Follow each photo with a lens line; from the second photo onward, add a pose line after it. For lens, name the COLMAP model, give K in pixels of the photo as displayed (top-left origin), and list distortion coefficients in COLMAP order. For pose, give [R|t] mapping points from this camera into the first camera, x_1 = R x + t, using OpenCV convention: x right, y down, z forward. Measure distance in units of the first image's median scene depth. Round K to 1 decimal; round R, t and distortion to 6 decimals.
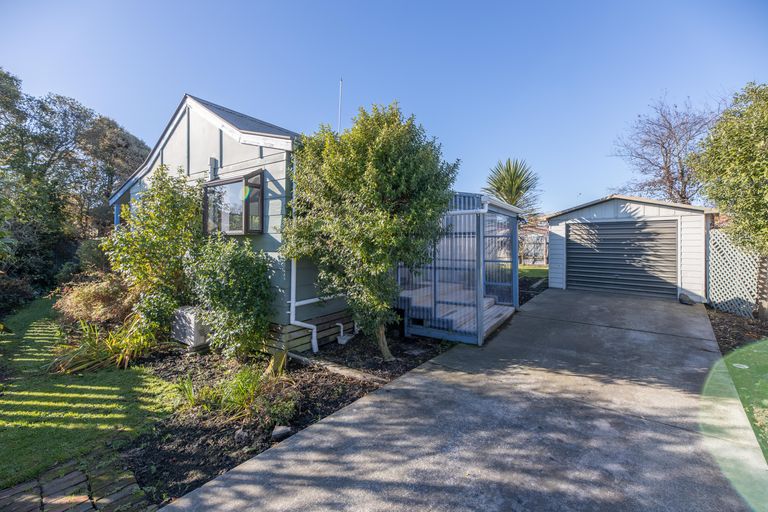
lens RADIAL K [[316.0, 0, 386.1], [0, 316.0, 240.2], [0, 0, 1]] dist [-0.000392, -0.000026]
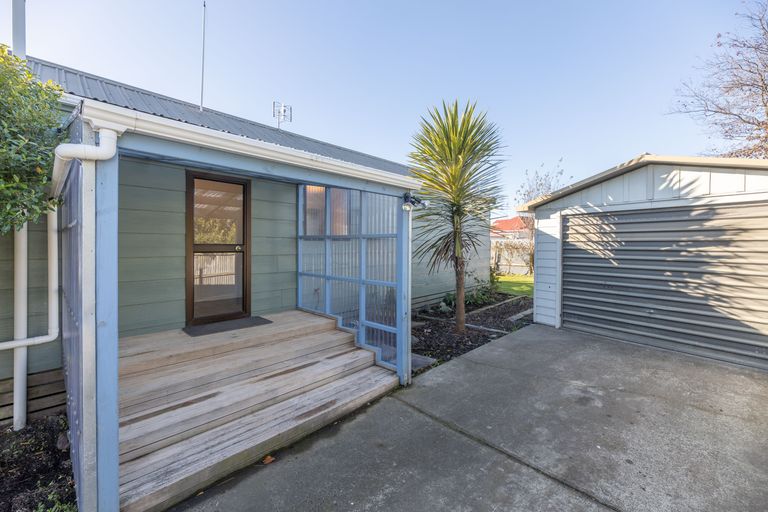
lens RADIAL K [[321.3, 0, 384.5], [0, 321.3, 248.2], [0, 0, 1]] dist [0.000285, 0.000276]
pose [[0.987812, 0.005353, -0.155560, 0.360403], [-0.003244, 0.999899, 0.013806, 0.001563], [0.155618, -0.013133, 0.987730, 0.388825]]
